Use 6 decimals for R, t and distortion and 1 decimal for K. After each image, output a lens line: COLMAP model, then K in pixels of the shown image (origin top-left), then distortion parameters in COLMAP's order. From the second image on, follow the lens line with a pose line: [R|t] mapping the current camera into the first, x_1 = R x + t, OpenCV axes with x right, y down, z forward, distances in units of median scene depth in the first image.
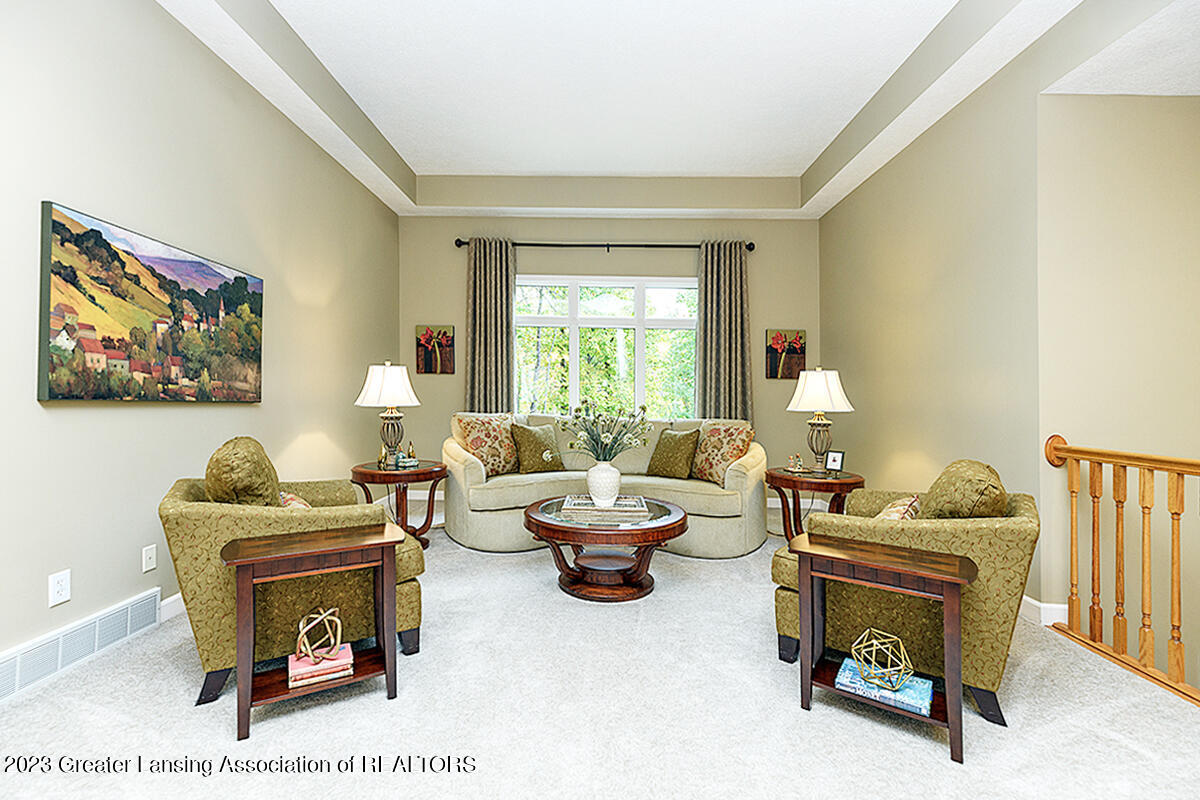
lens RADIAL K [[559.0, 0, 590.4], [0, 559.0, 390.4], [0, 0, 1]] dist [0.001042, 0.000805]
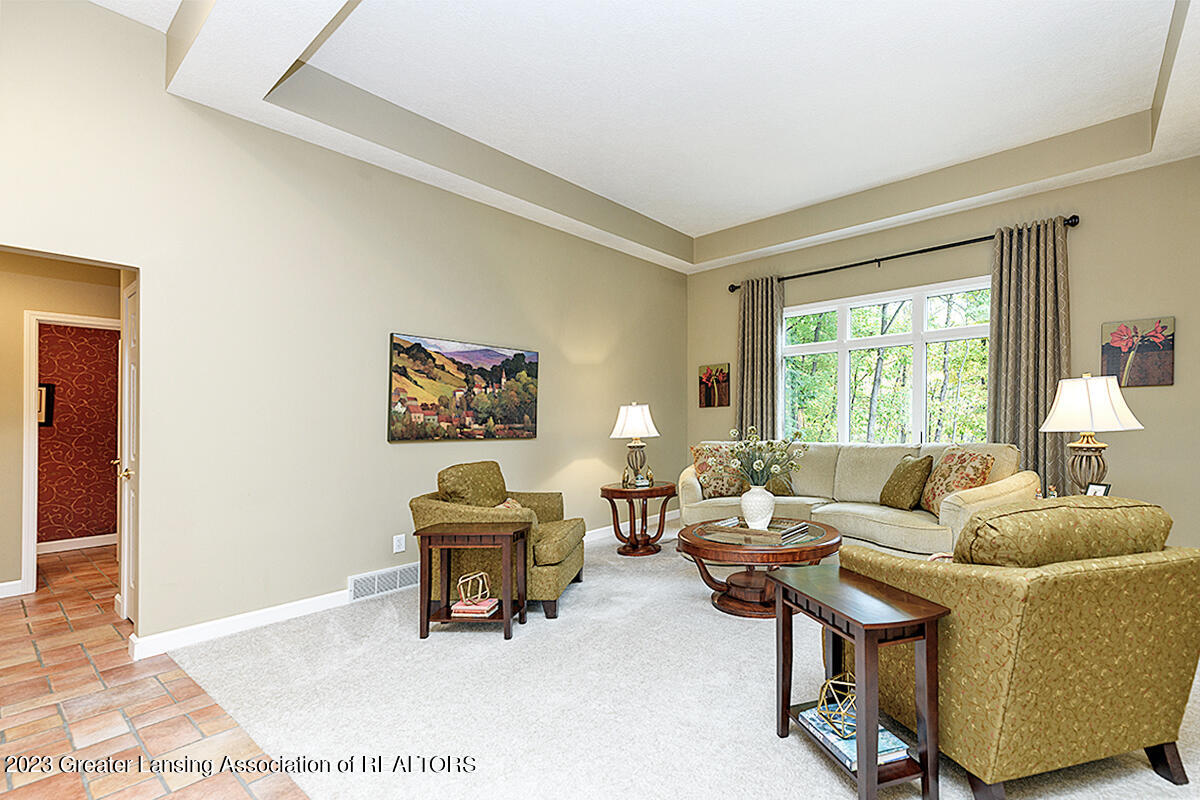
lens RADIAL K [[526.6, 0, 607.4], [0, 526.6, 409.1], [0, 0, 1]] dist [-0.001241, 0.000119]
pose [[0.788135, -0.056851, -0.612871, 0.337819], [0.045195, 0.998383, -0.034493, 0.002808], [0.613840, -0.000514, 0.789430, 0.032472]]
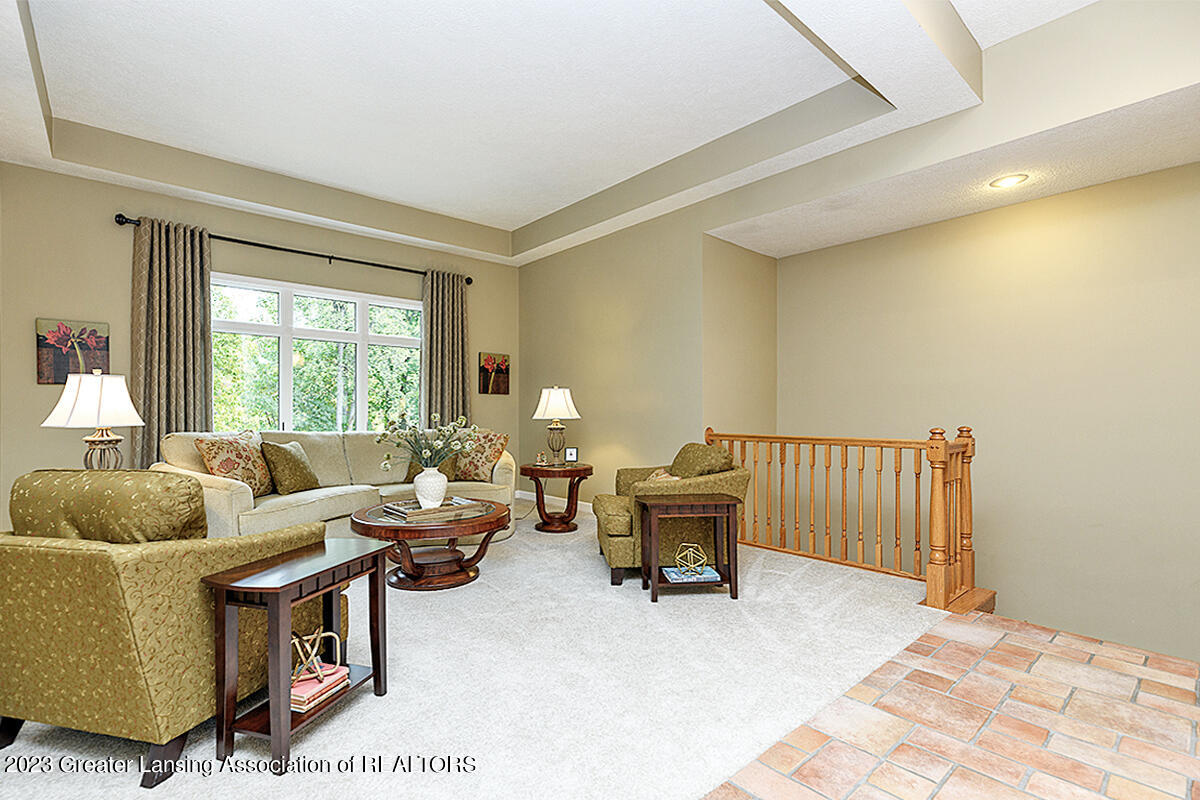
lens RADIAL K [[525.2, 0, 602.5], [0, 525.2, 404.2], [0, 0, 1]] dist [0.004822, 0.000150]
pose [[0.749977, -0.007415, 0.661423, -0.353369], [0.006659, 0.999971, 0.003660, -0.001705], [-0.661431, 0.001659, 0.750004, -0.014888]]
